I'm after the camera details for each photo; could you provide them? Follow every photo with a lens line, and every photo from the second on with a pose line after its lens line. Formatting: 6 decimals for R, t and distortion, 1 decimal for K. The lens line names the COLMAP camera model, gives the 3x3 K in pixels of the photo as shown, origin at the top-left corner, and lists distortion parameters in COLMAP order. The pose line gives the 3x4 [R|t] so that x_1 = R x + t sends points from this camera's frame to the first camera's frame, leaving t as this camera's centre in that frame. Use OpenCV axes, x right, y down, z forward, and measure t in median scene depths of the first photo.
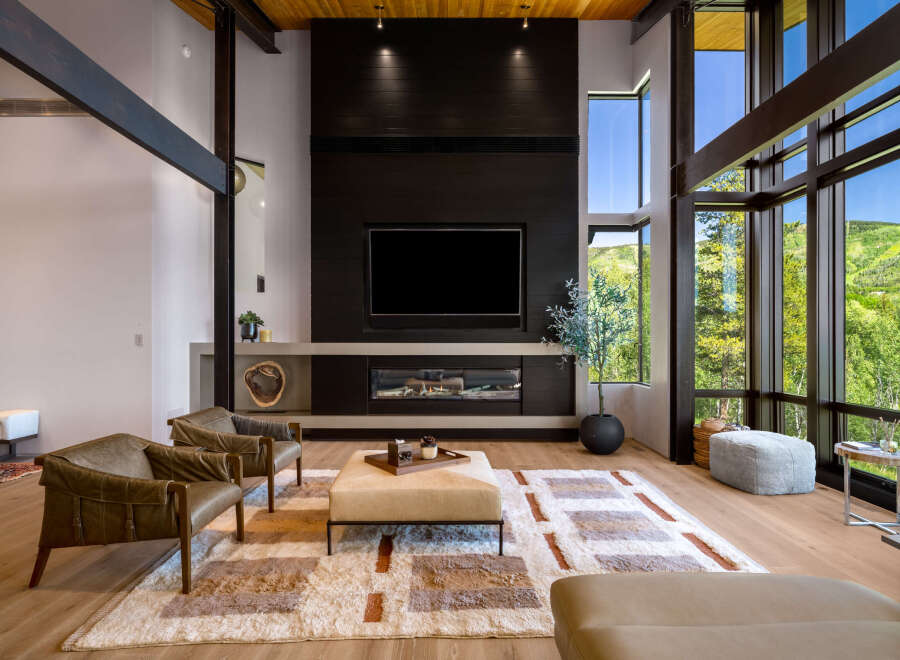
lens RADIAL K [[515.2, 0, 457.7], [0, 515.2, 335.7], [0, 0, 1]] dist [-0.002271, 0.000071]
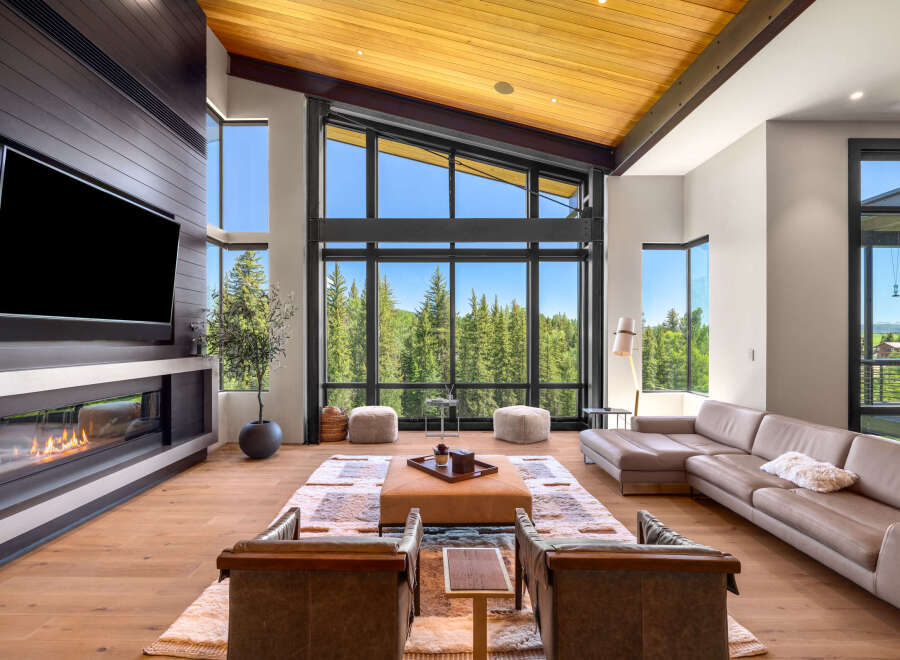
lens RADIAL K [[448.6, 0, 428.5], [0, 448.6, 339.3], [0, 0, 1]] dist [-0.001764, -0.000137]
pose [[0.015827, -0.006990, 0.999850, -0.830885], [-0.006932, 0.999951, 0.007100, -0.036246], [-0.999851, -0.007043, 0.015778, 0.811112]]
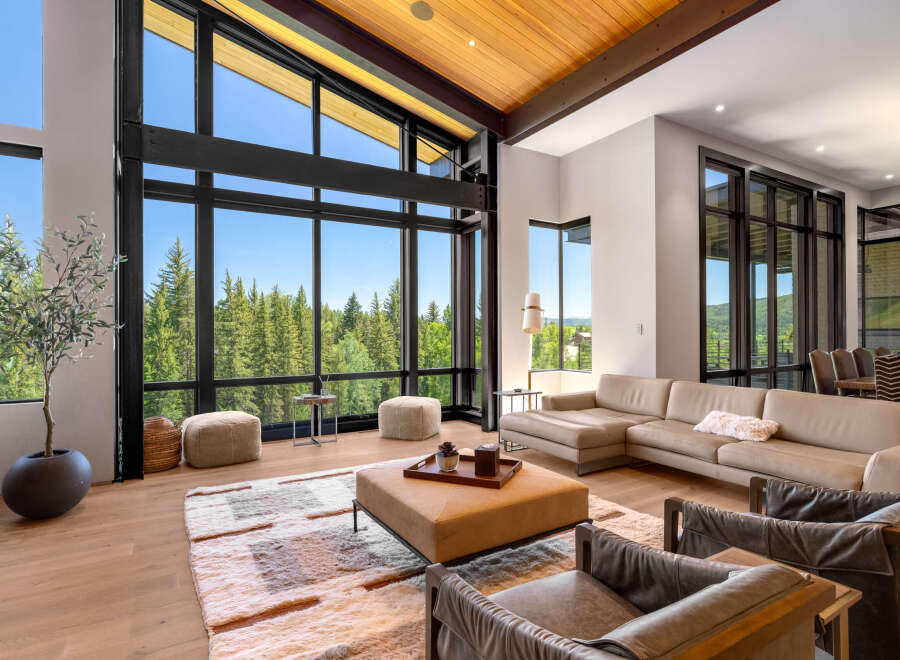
lens RADIAL K [[496.7, 0, 450.0], [0, 496.7, 330.0], [0, 0, 1]] dist [-0.003855, -0.002590]
pose [[-0.503006, -0.001104, 0.864282, -0.609124], [-0.002237, 0.999997, -0.000024, 0.005889], [-0.864280, -0.001945, -0.503008, 1.124764]]
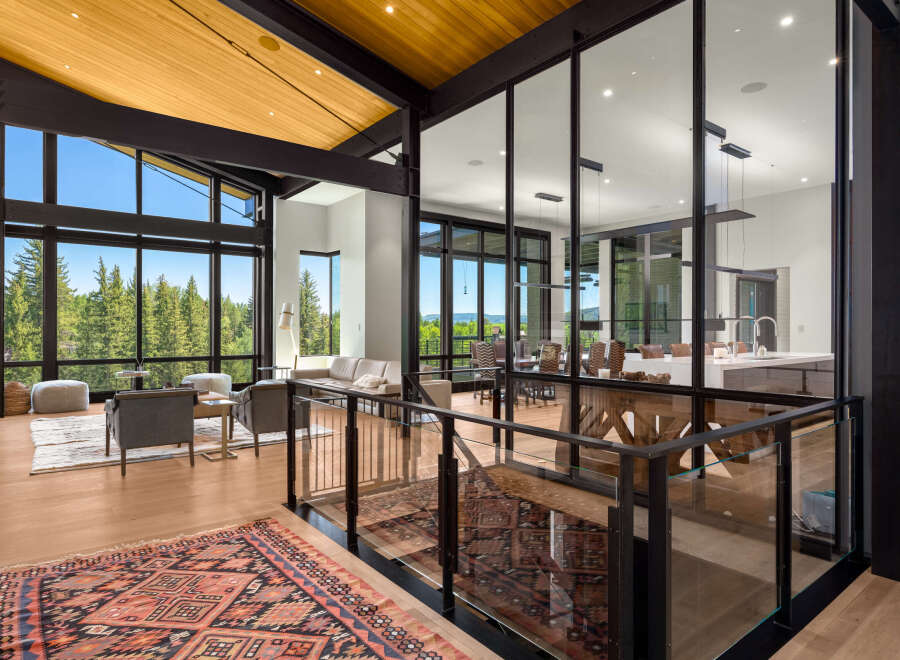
lens RADIAL K [[564.2, 0, 435.4], [0, 564.2, 327.6], [0, 0, 1]] dist [0.005285, 0.032543]
pose [[-0.589851, -0.005489, 0.807493, -1.710479], [-0.009923, 0.999951, -0.000451, -0.000229], [-0.807451, -0.008279, -0.589876, 1.123308]]
